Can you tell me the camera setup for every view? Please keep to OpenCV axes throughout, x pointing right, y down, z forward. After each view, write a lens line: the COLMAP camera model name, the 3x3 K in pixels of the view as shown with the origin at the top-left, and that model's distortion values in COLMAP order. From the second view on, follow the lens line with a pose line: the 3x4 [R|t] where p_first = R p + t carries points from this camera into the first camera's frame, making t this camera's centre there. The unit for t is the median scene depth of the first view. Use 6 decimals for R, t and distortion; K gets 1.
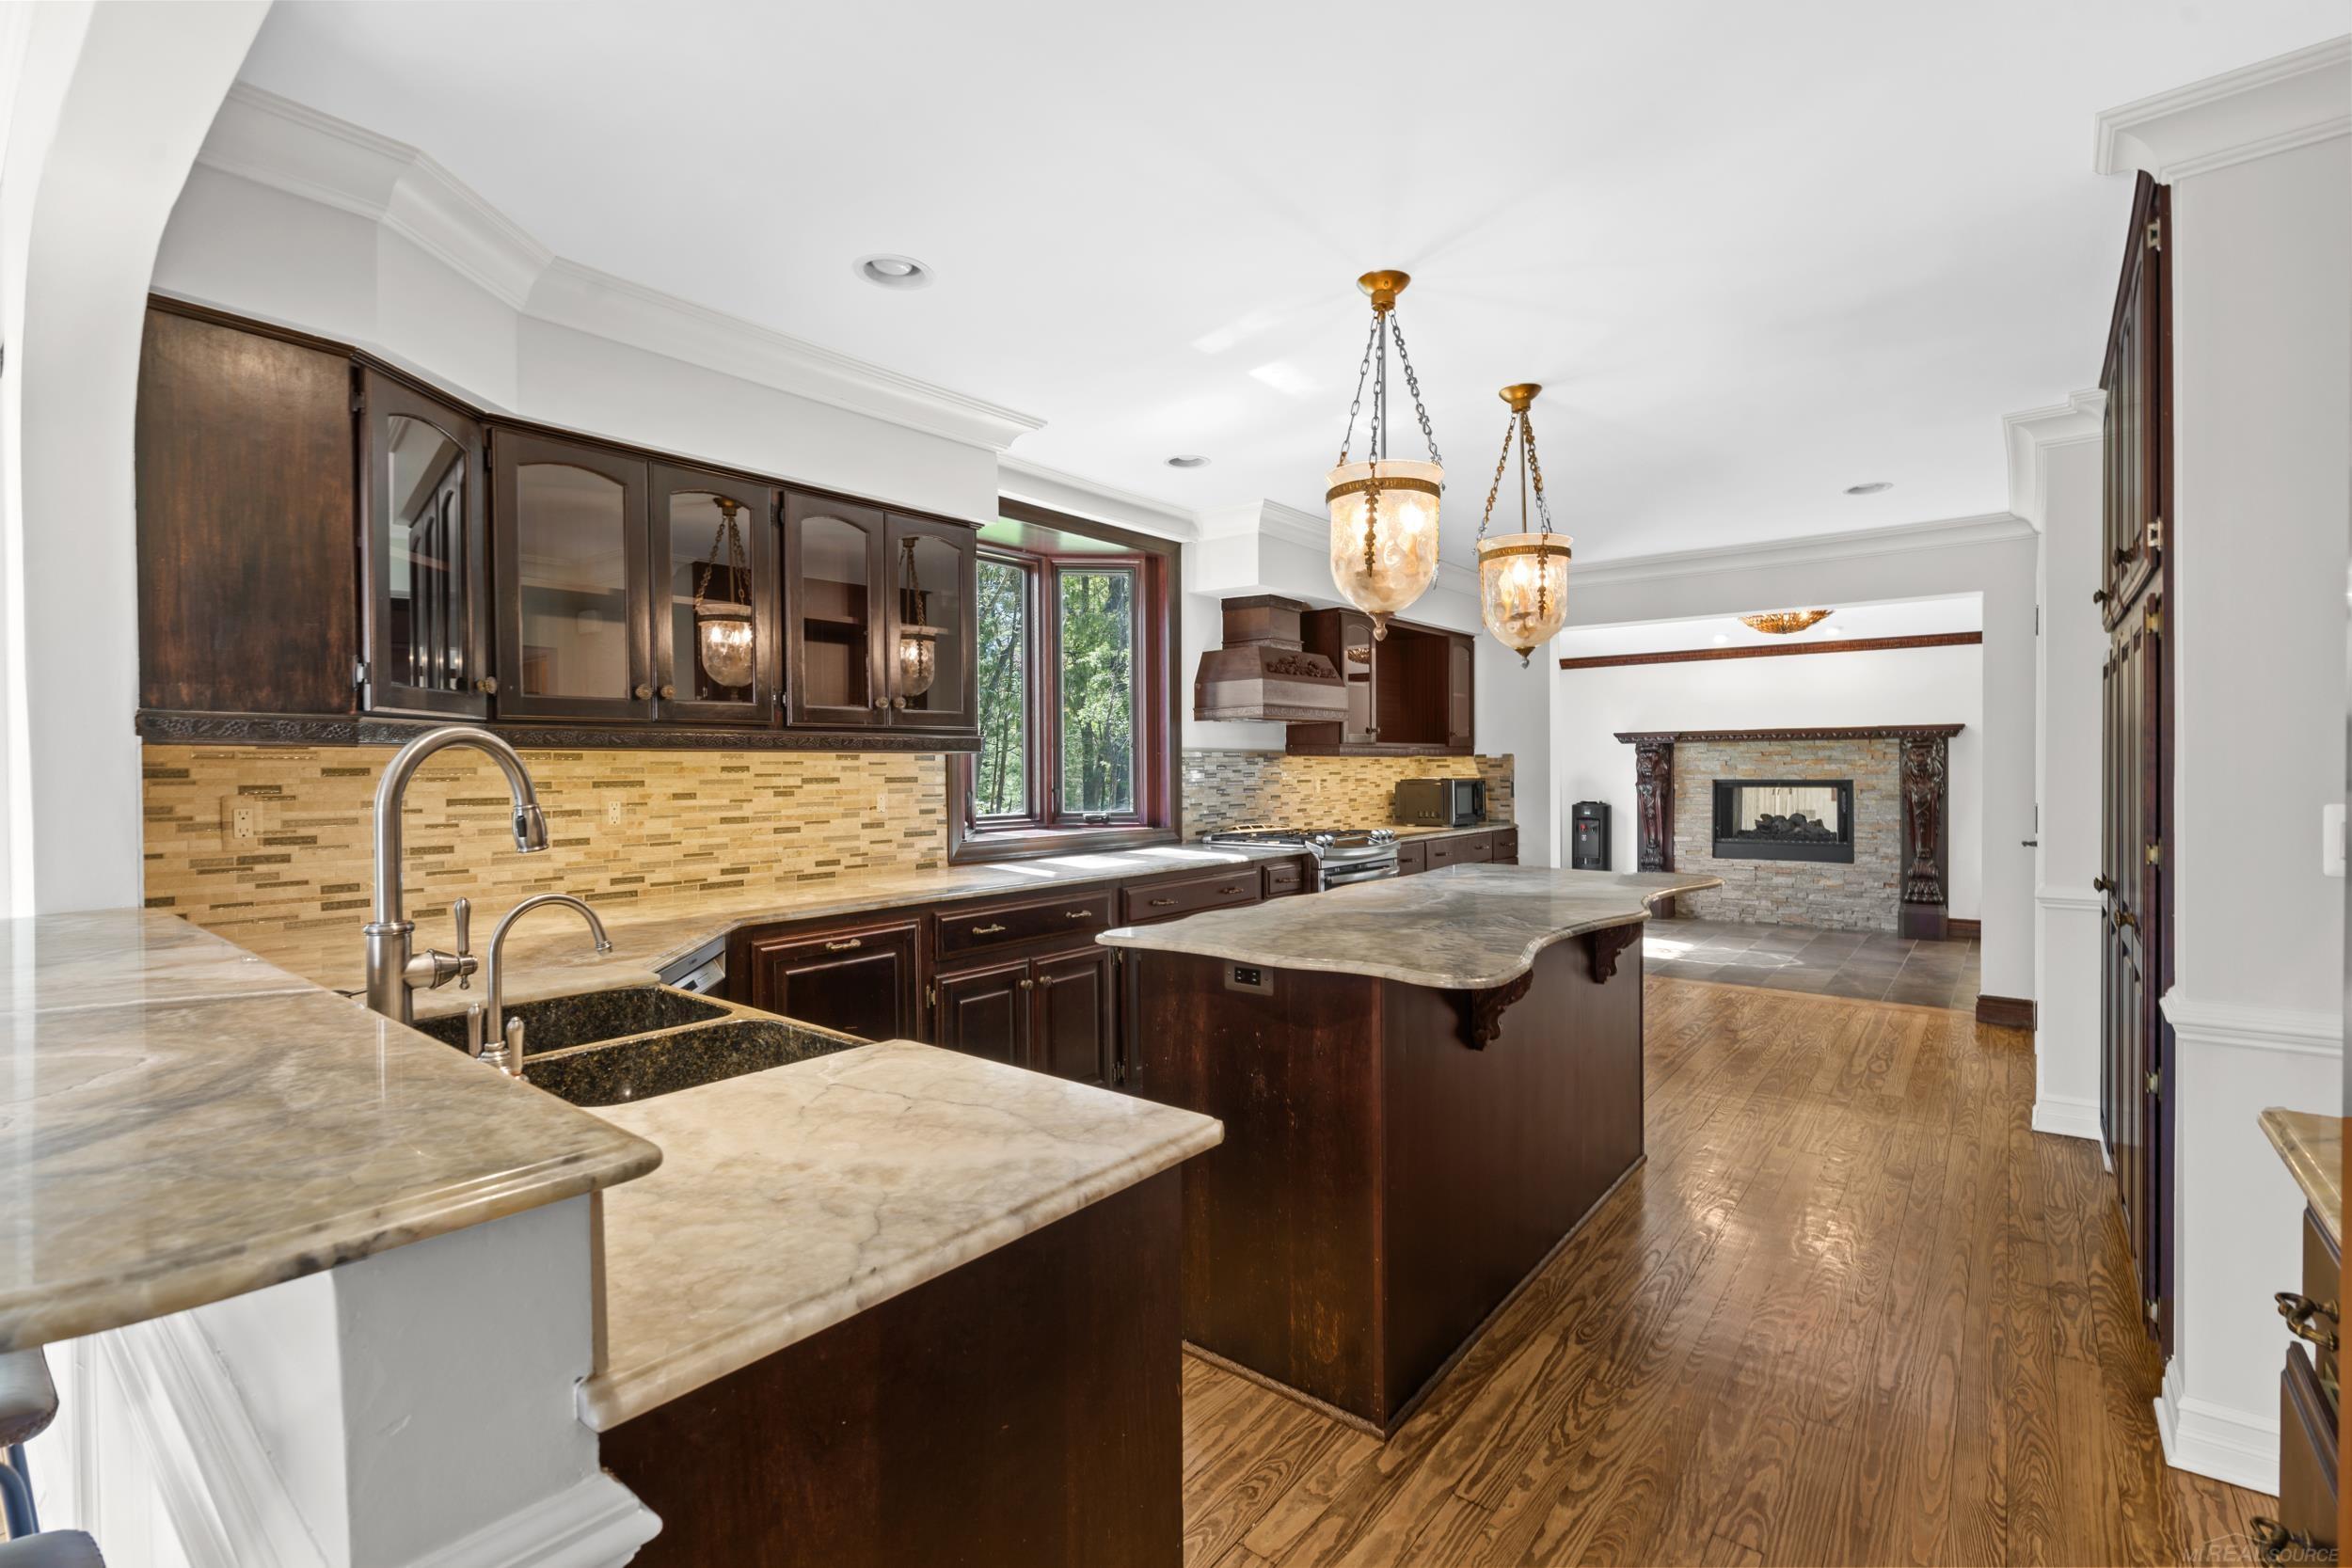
lens RADIAL K [[1048.0, 0, 1178.1], [0, 1048.0, 777.2], [0, 0, 1]] dist [-0.002701, 0.000230]
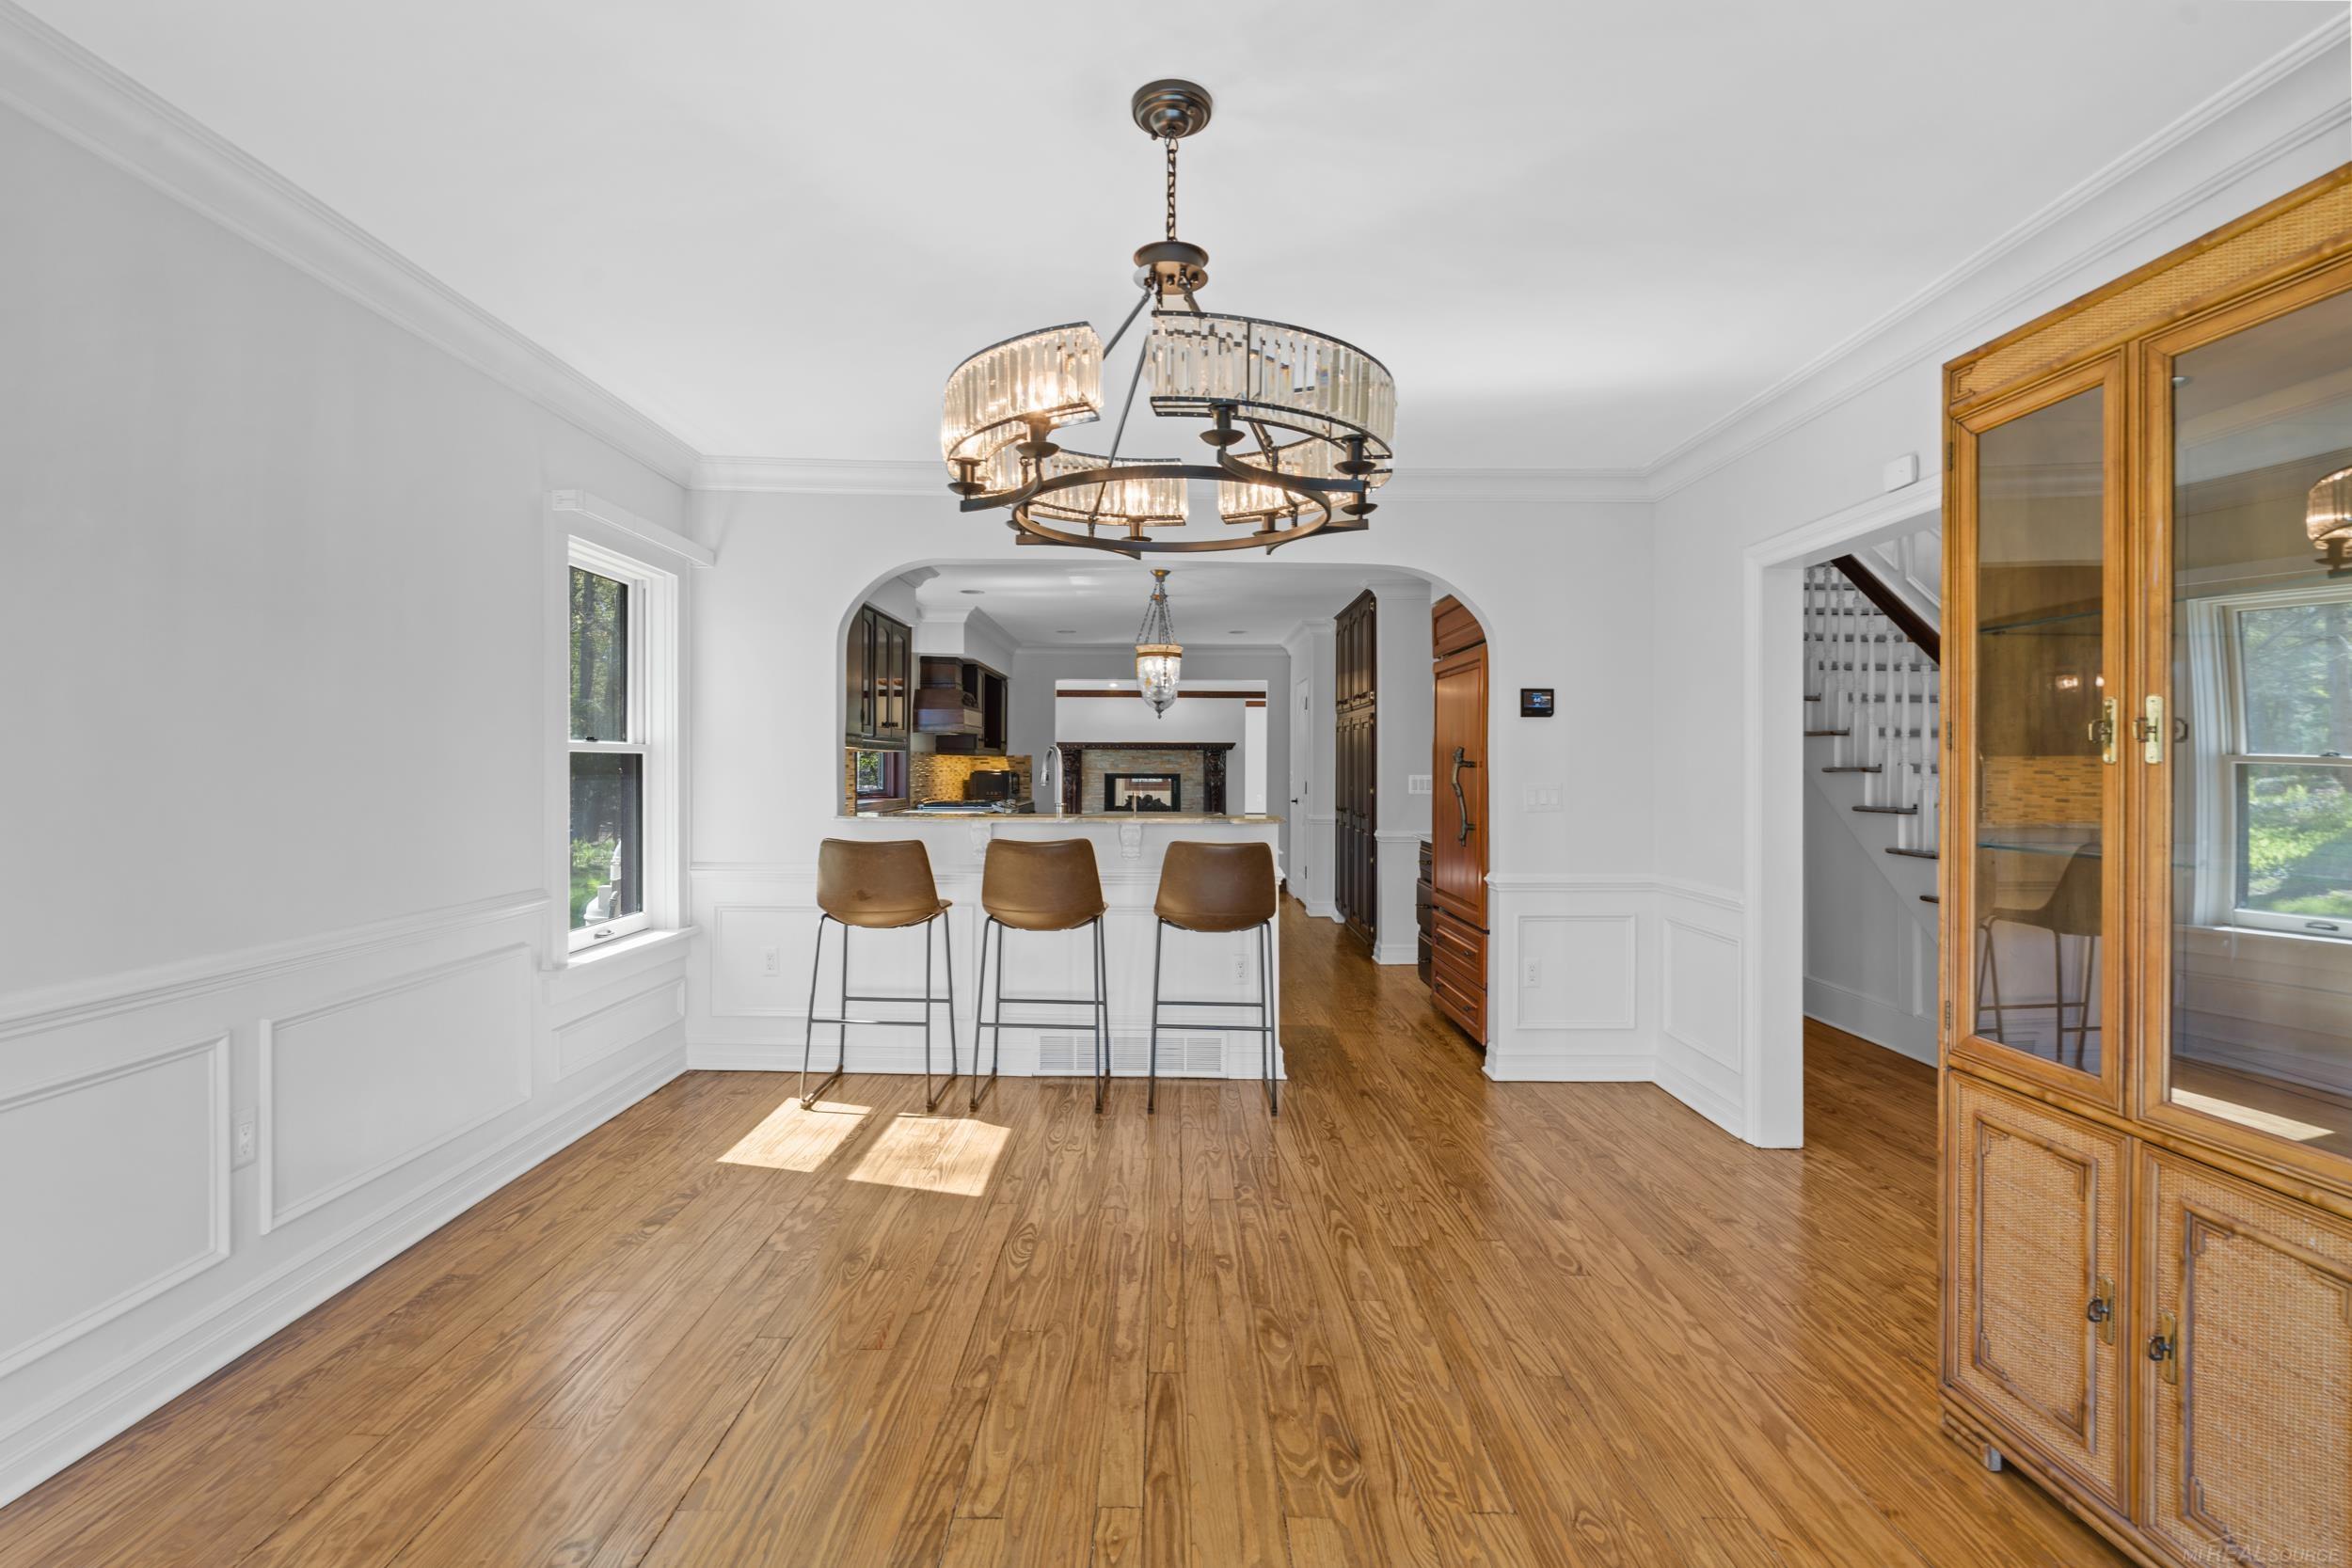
lens RADIAL K [[1048.0, 0, 1178.1], [0, 1048.0, 777.2], [0, 0, 1]] dist [-0.002701, 0.000230]
pose [[0.771829, 0.004309, 0.635816, -0.612520], [-0.005708, 0.999984, 0.000152, 0.010892], [-0.635805, -0.003746, 0.771841, -0.432719]]
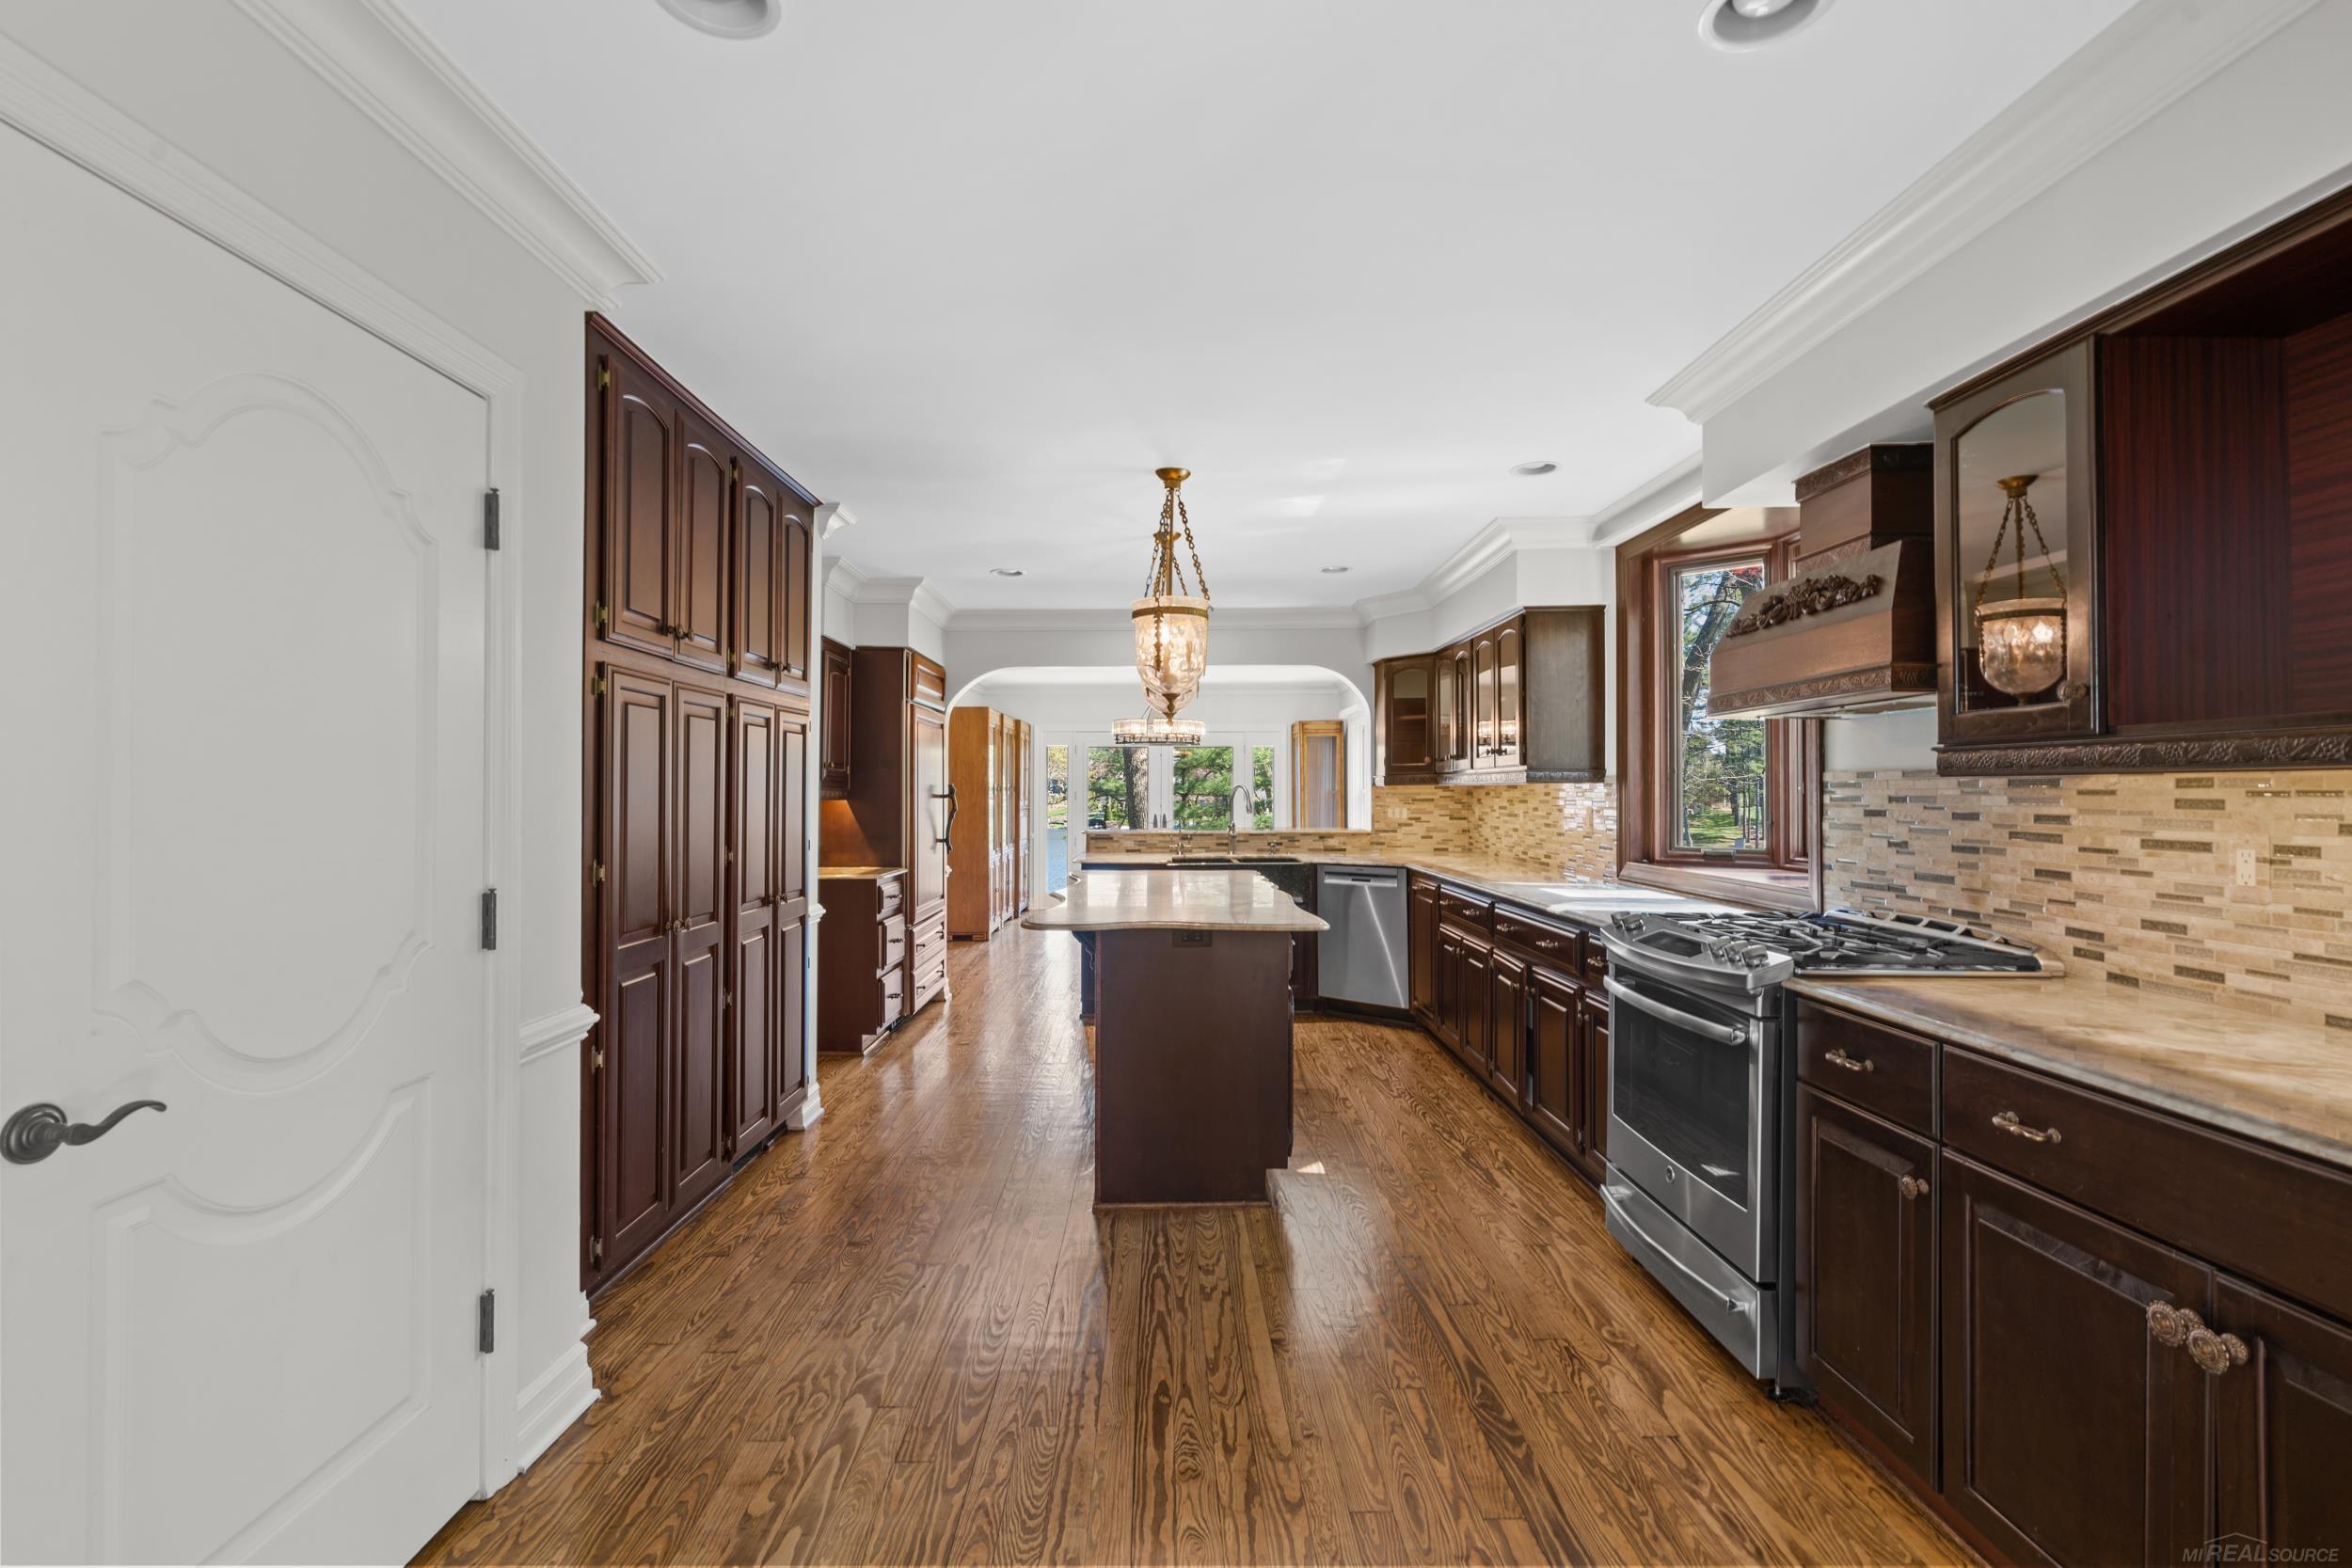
lens RADIAL K [[1048.0, 0, 1178.1], [0, 1048.0, 777.2], [0, 0, 1]] dist [-0.002701, 0.000230]
pose [[-0.766479, 0.001202, -0.642269, 0.581751], [0.001711, 0.999999, -0.000170, -0.018869], [0.642268, -0.001229, -0.766479, 1.036838]]
